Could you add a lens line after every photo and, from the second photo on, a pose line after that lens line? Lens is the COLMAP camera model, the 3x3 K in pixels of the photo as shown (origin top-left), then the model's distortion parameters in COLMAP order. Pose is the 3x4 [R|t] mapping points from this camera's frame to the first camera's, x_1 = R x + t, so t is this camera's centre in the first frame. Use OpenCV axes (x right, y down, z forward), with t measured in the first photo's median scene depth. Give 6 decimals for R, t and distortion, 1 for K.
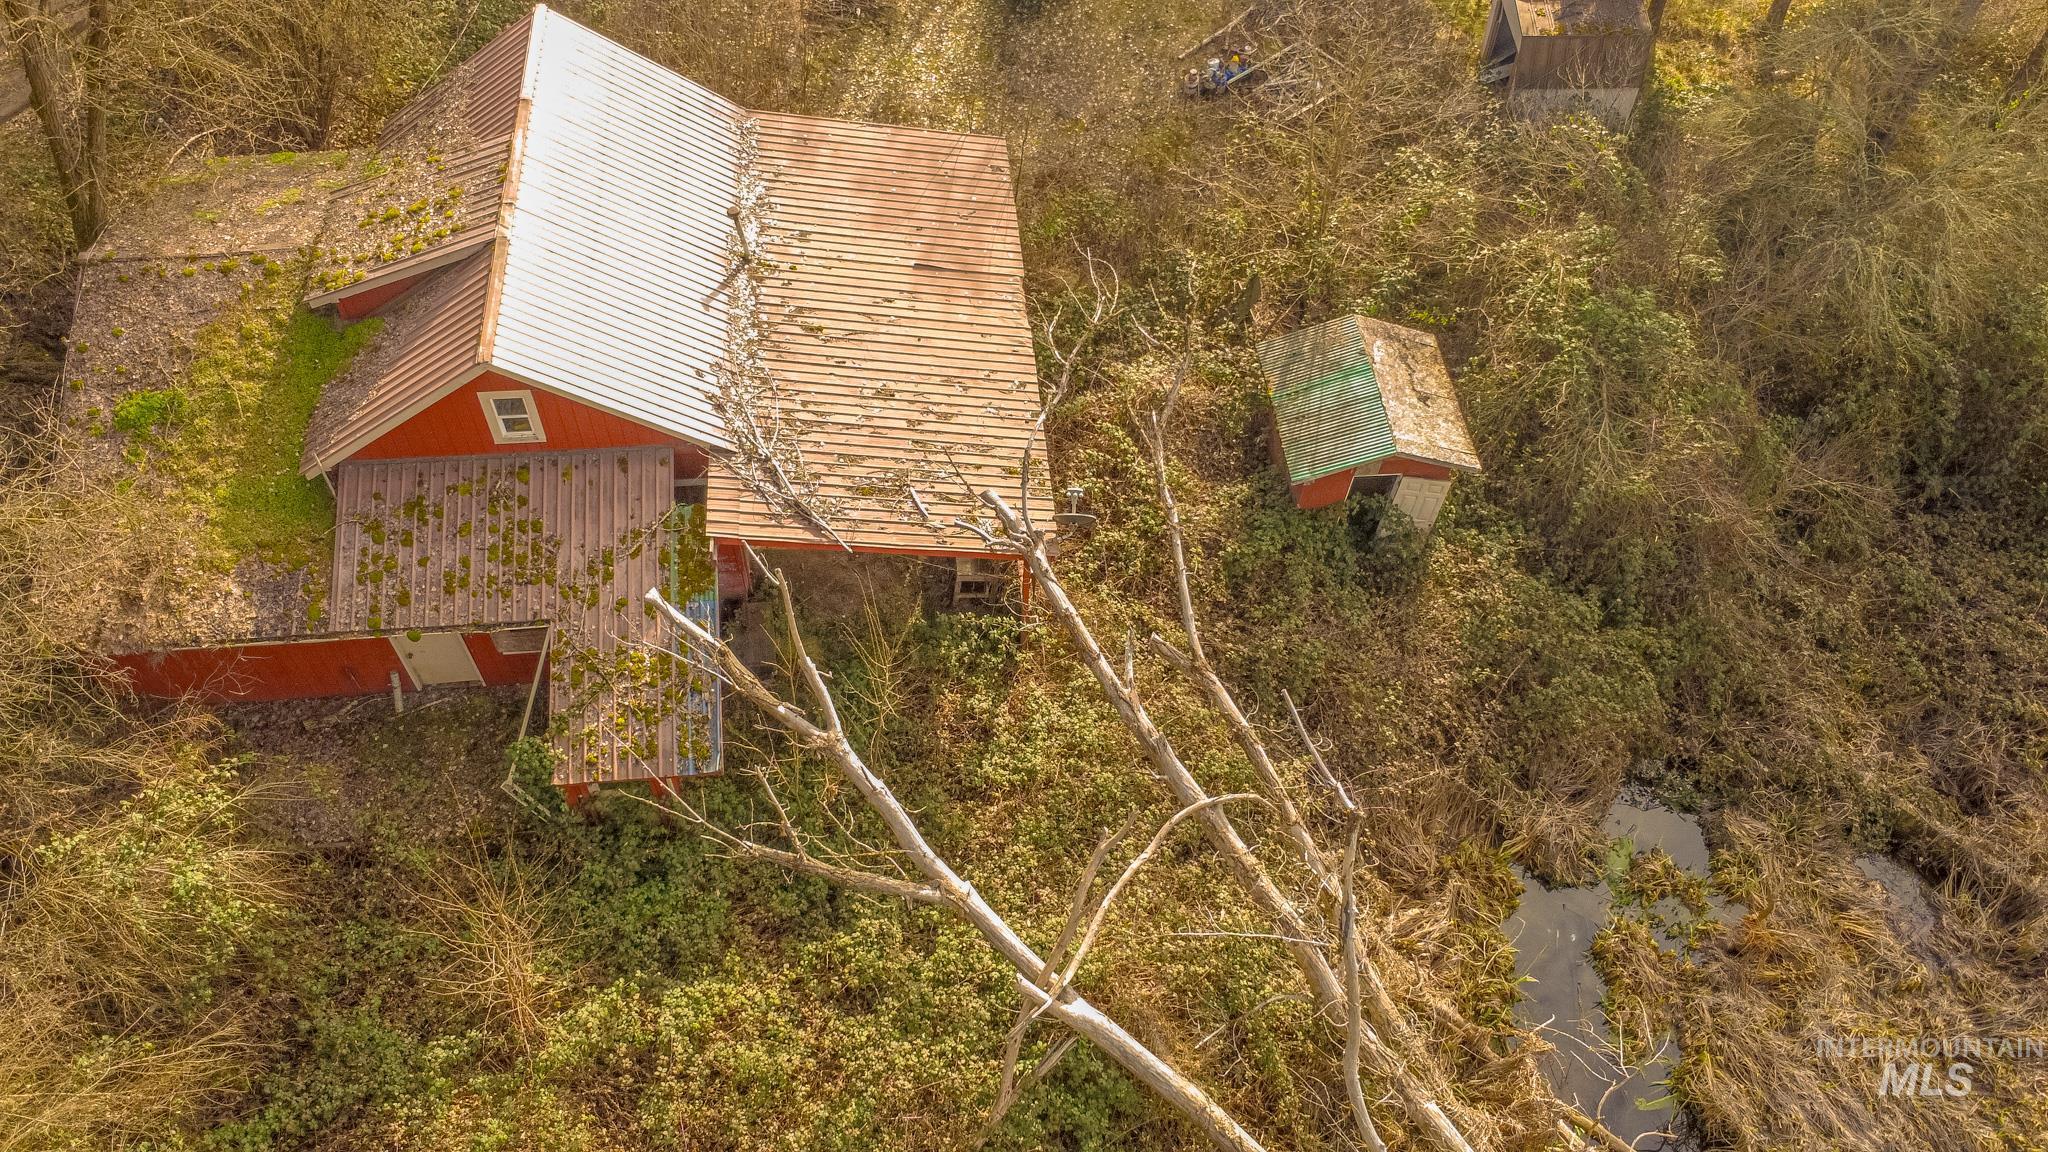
lens RADIAL K [[1438.2, 0, 1023.0], [0, 1438.2, 582.9], [0, 0, 1]] dist [0.004165, -0.004779]
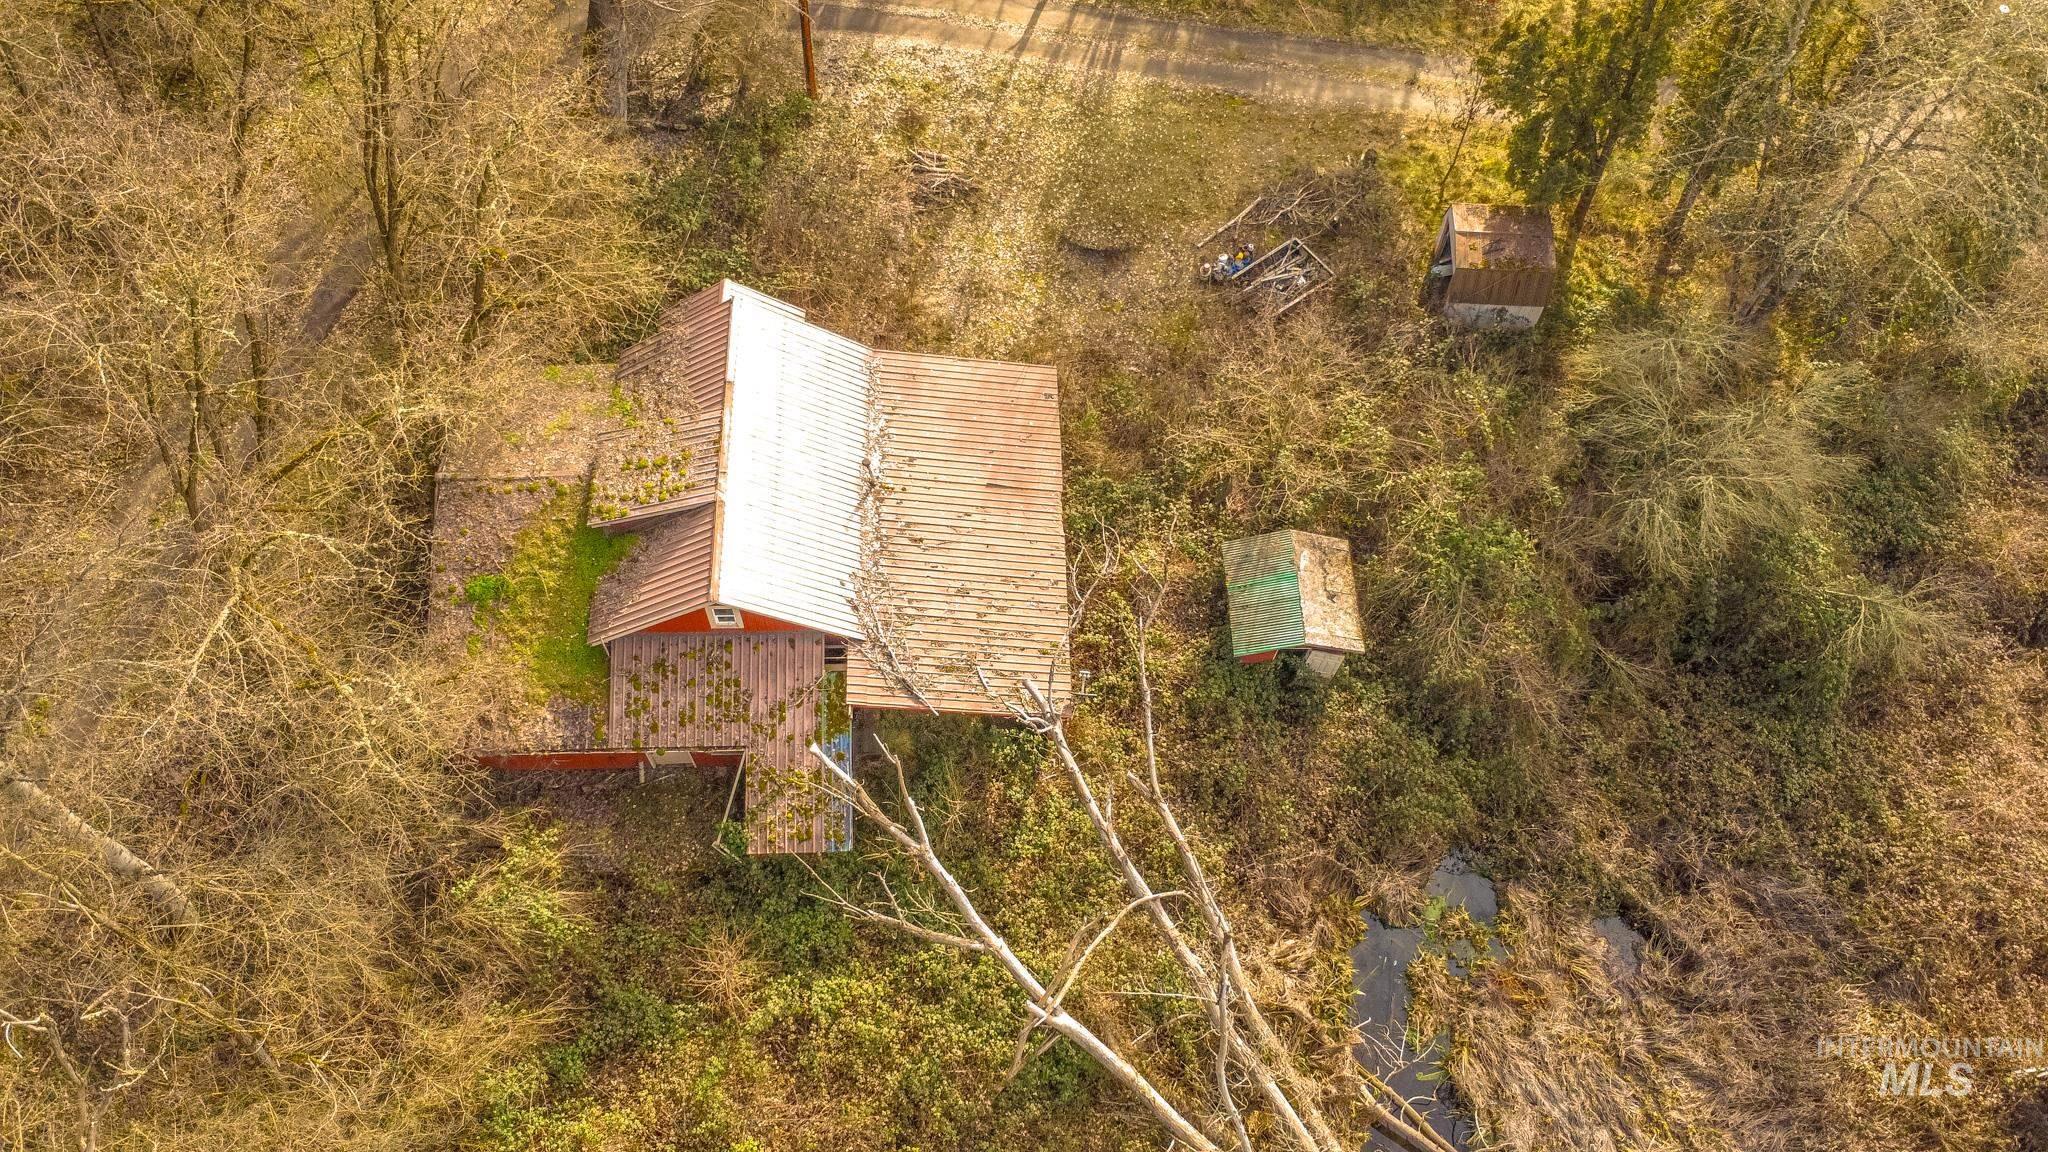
lens RADIAL K [[1438.2, 0, 1030.6], [0, 1438.2, 564.7], [0, 0, 1]] dist [0.004165, -0.004779]
pose [[0.998047, 0.057084, -0.025369, 0.010897], [-0.053091, 0.989142, 0.137040, -0.377360], [0.032916, -0.135425, 0.990241, -0.490098]]
